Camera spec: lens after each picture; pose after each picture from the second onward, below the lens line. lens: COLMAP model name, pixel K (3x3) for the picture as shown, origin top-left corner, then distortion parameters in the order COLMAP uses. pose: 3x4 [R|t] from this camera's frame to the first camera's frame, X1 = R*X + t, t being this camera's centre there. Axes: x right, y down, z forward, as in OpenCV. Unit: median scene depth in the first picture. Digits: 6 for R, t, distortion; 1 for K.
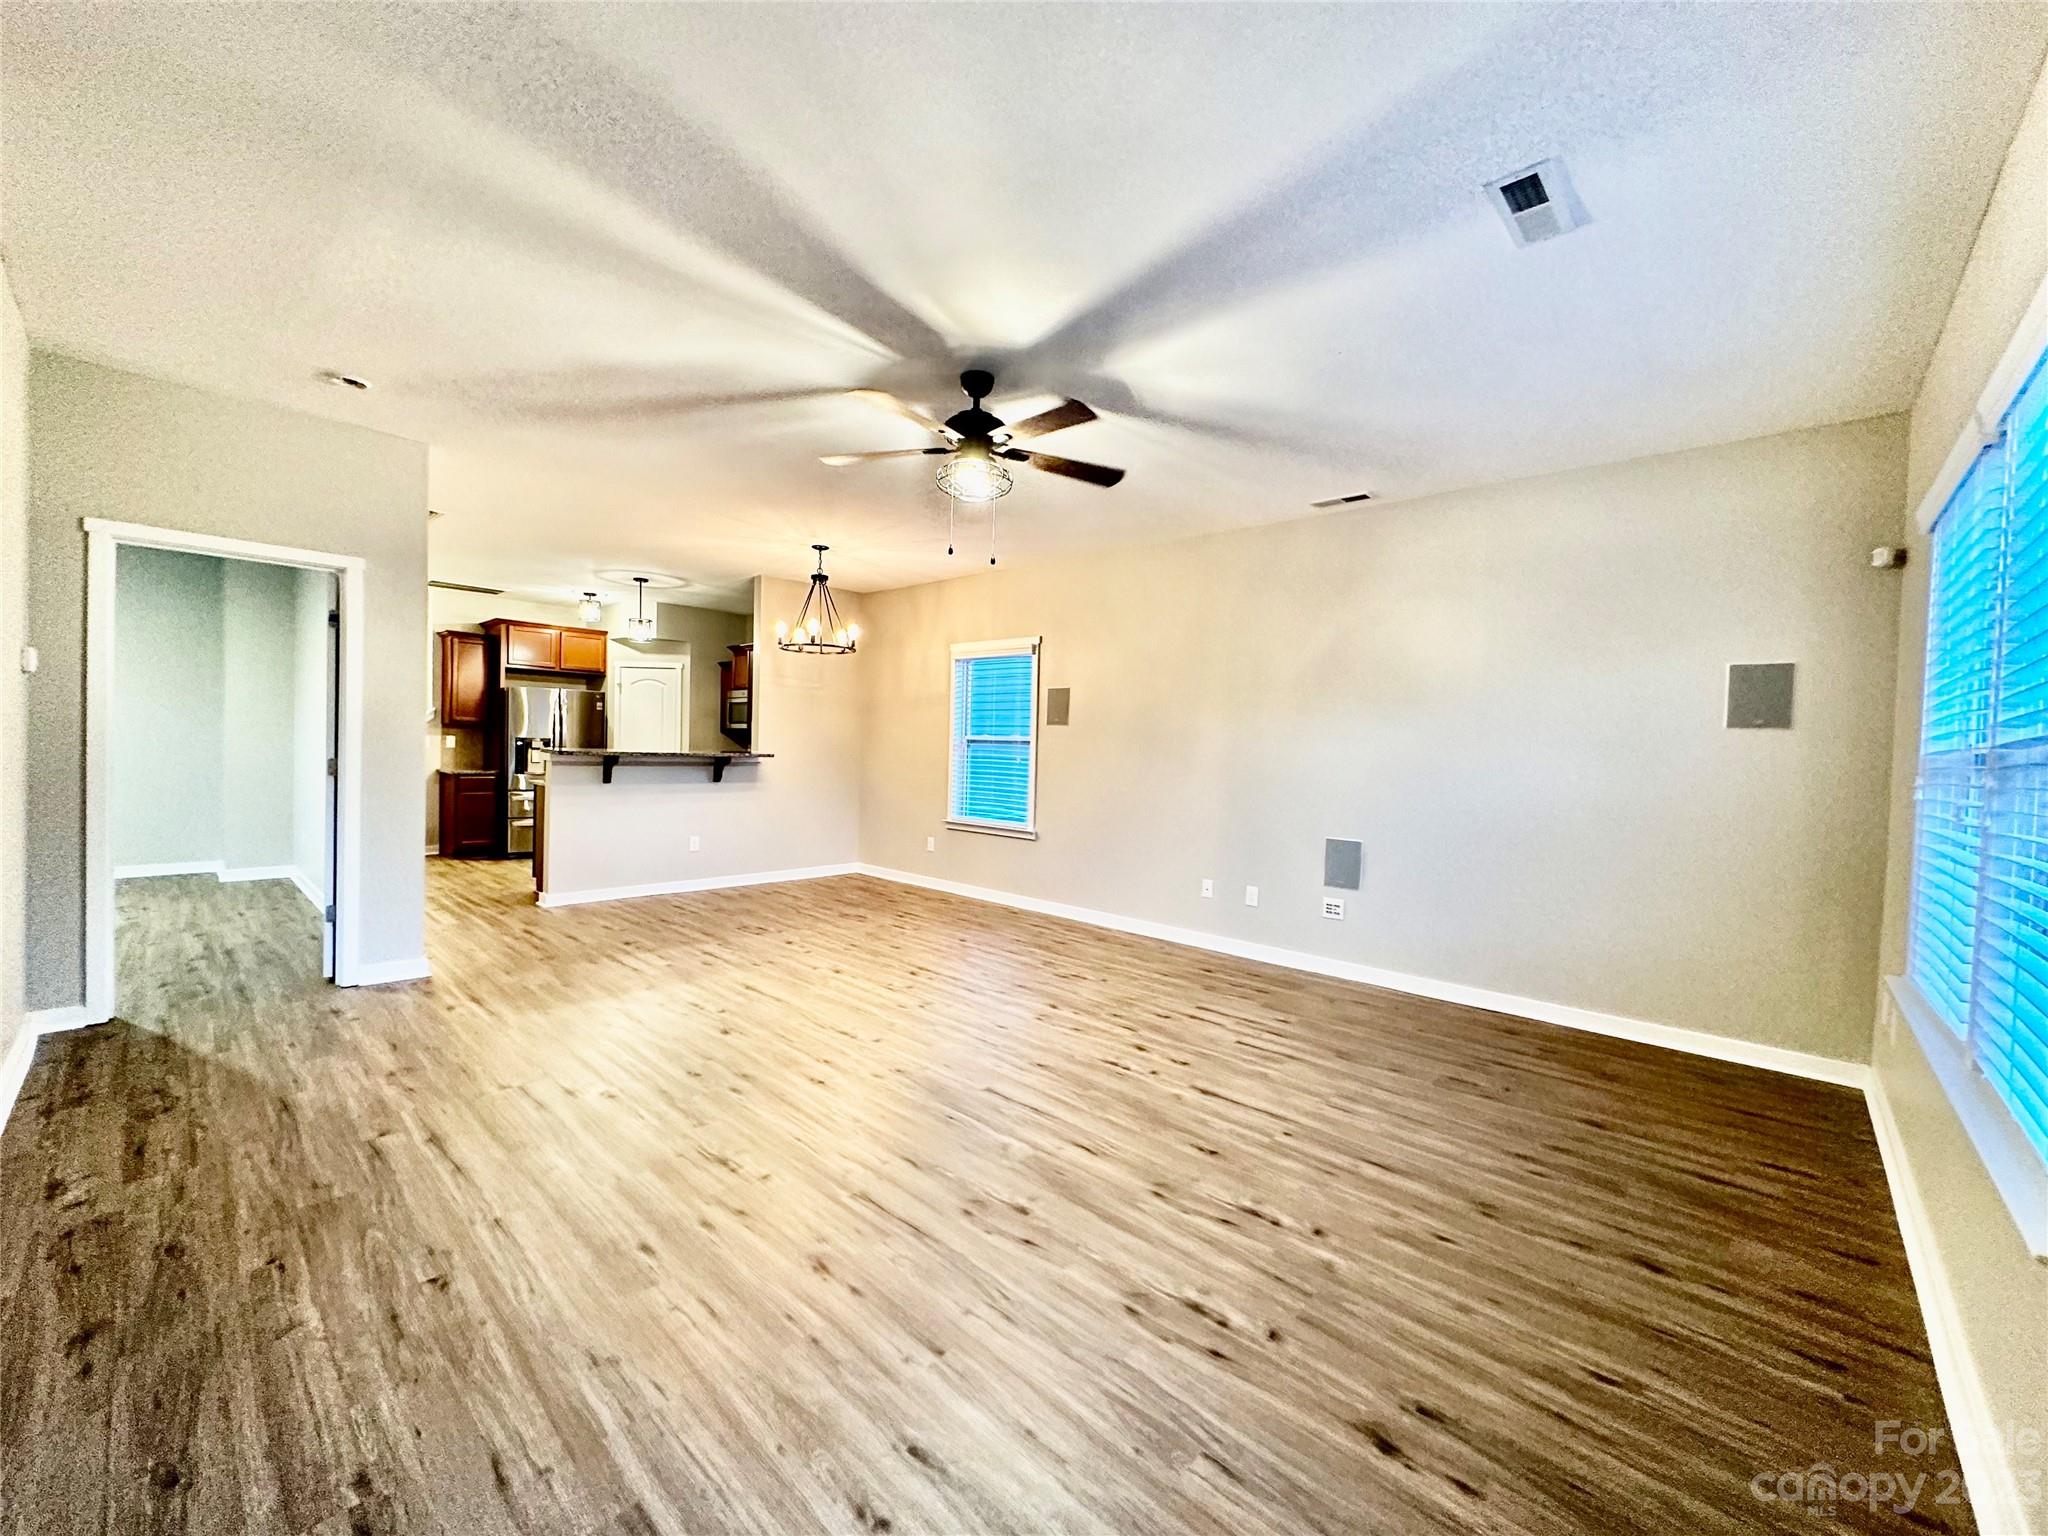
lens RADIAL K [[817.0, 0, 1024.0], [0, 817.0, 768.0], [0, 0, 1]] dist [-0.000312, 0.000310]
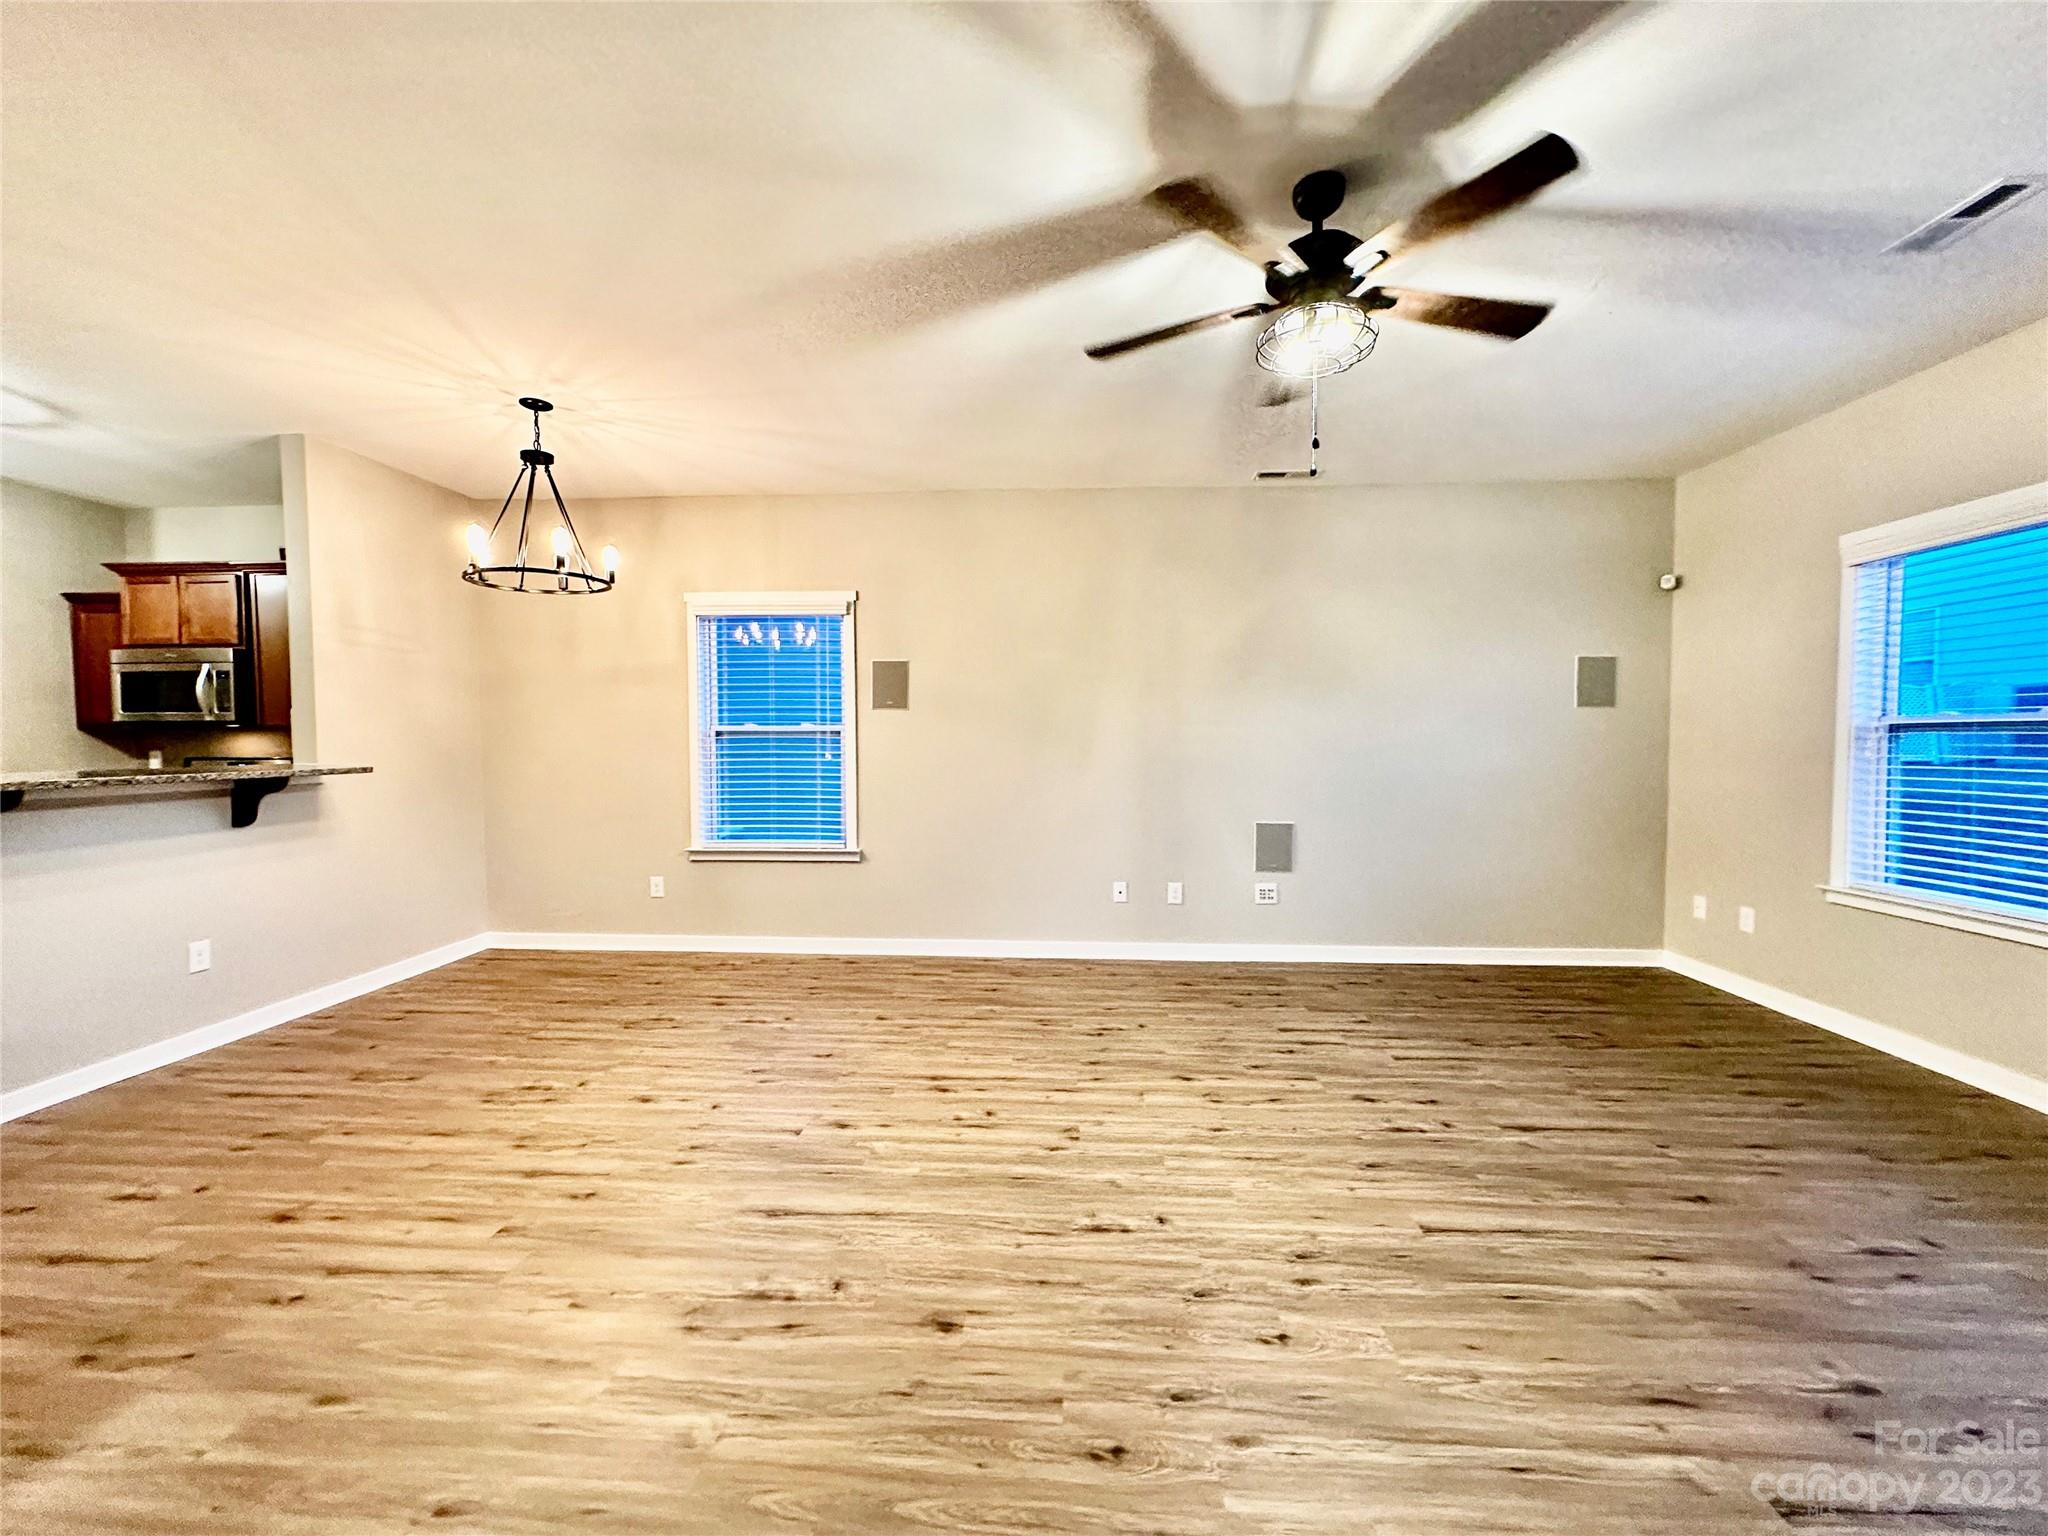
lens RADIAL K [[817.0, 0, 1024.0], [0, 817.0, 768.0], [0, 0, 1]] dist [-0.000312, 0.000310]
pose [[0.769371, -0.053768, 0.636536, -0.548928], [0.040124, 0.998551, 0.035849, -0.030410], [-0.637541, -0.002041, 0.770414, 0.509106]]
